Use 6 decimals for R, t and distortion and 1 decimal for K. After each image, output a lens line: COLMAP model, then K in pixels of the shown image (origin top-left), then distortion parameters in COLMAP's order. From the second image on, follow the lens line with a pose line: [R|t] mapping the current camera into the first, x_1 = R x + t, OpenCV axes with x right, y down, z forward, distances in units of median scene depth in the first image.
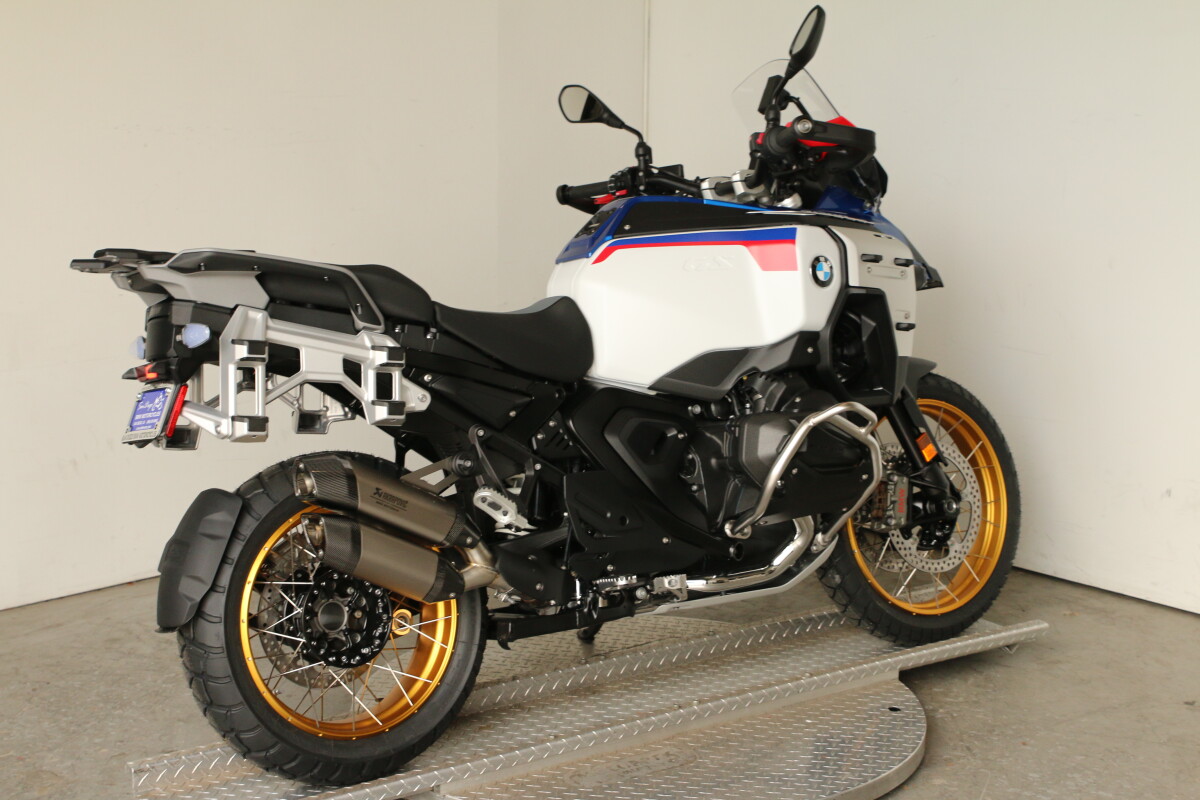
lens RADIAL K [[2033.2, 0, 600.0], [0, 2033.2, 400.0], [0, 0, 1]] dist [0.056347, 0.107596]
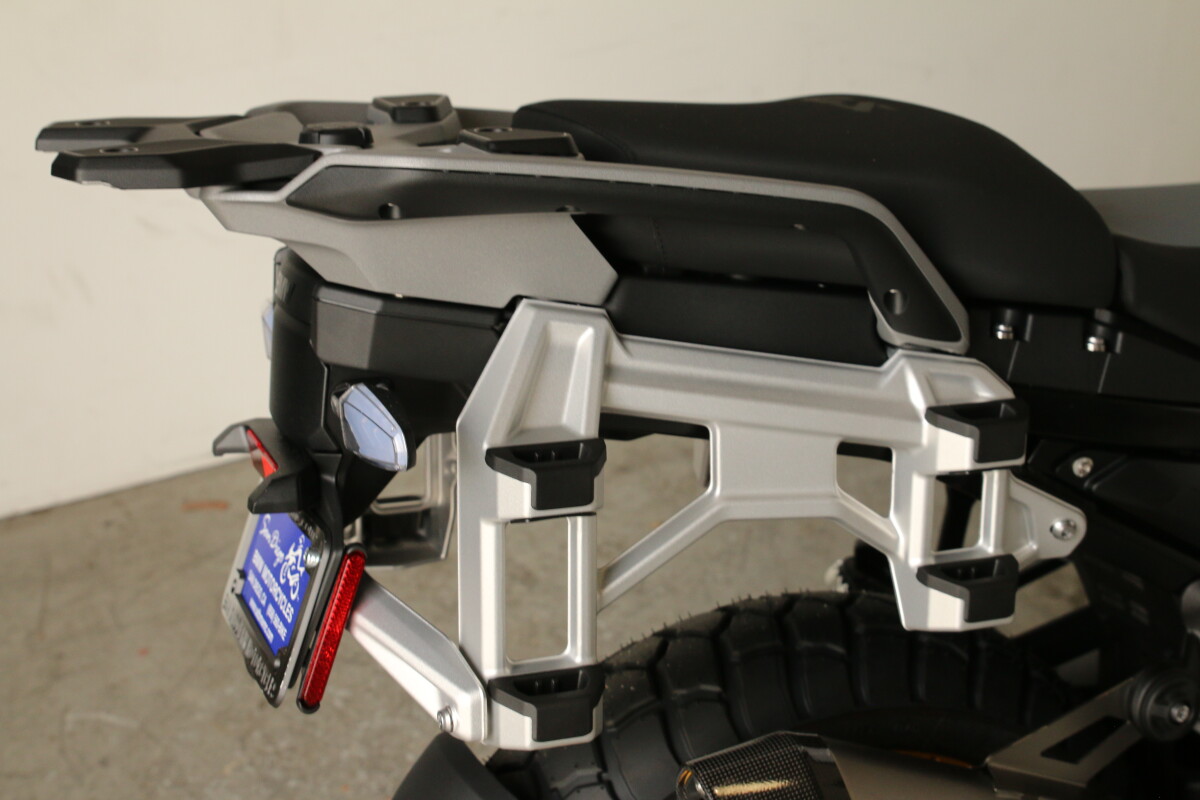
lens RADIAL K [[1919.3, 0, 600.0], [0, 1919.3, 400.0], [0, 0, 1]] dist [-0.017483, 0.018182]
pose [[0.975778, 0.067359, -0.208137, -0.107539], [-0.007695, 0.961396, 0.275059, -0.120221], [0.218630, -0.266795, 0.938627, 0.756650]]
